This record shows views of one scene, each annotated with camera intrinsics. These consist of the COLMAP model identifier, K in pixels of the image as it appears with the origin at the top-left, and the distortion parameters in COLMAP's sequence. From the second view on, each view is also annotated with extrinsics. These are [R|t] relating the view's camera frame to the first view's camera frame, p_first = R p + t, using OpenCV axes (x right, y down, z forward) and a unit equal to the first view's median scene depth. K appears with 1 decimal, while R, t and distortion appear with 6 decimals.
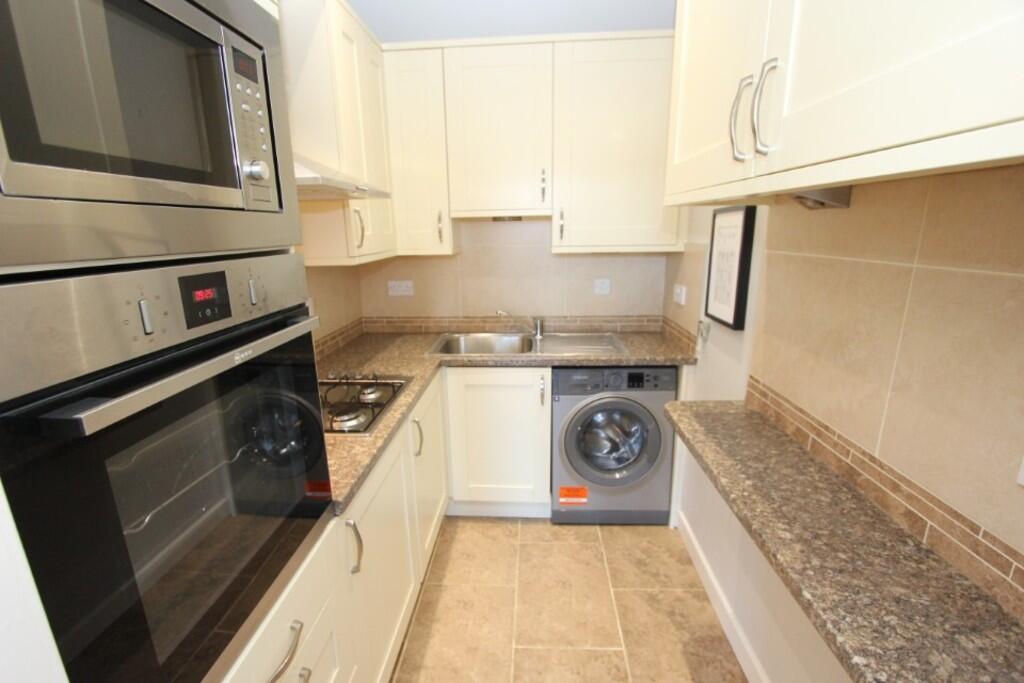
lens RADIAL K [[449.7, 0, 512.0], [0, 449.7, 341.5], [0, 0, 1]] dist [-0.025569, -0.000551]
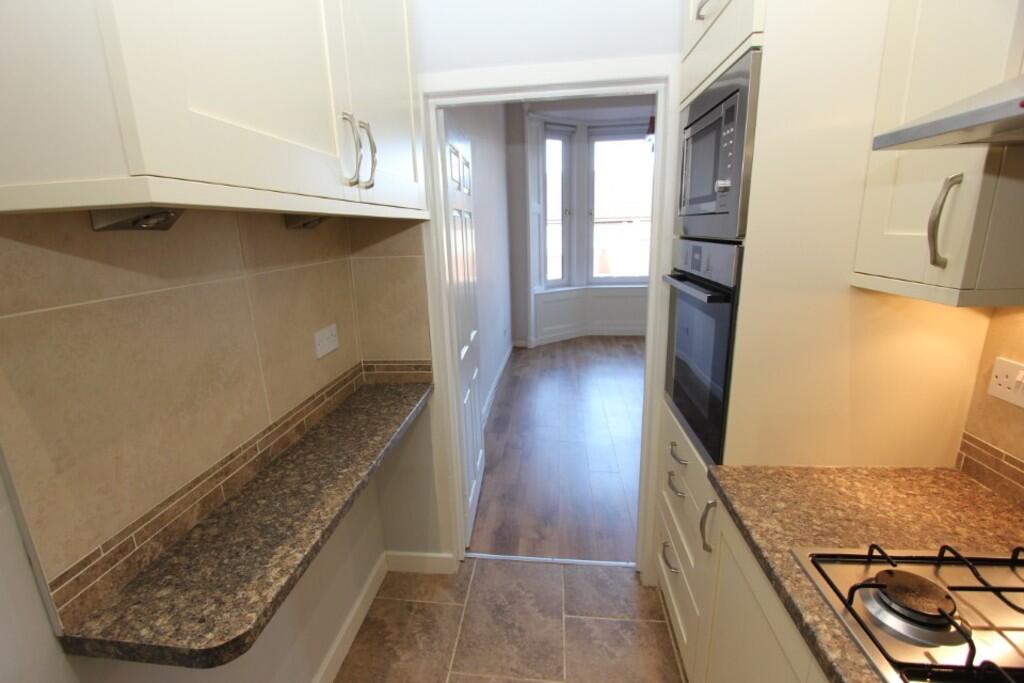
lens RADIAL K [[449.7, 0, 512.0], [0, 449.7, 341.5], [0, 0, 1]] dist [-0.025569, -0.000551]
pose [[-0.998058, 0.036496, 0.050483, 0.045483], [0.055842, 0.883312, 0.465448, -0.482485], [-0.027605, 0.467363, -0.883635, 1.880248]]
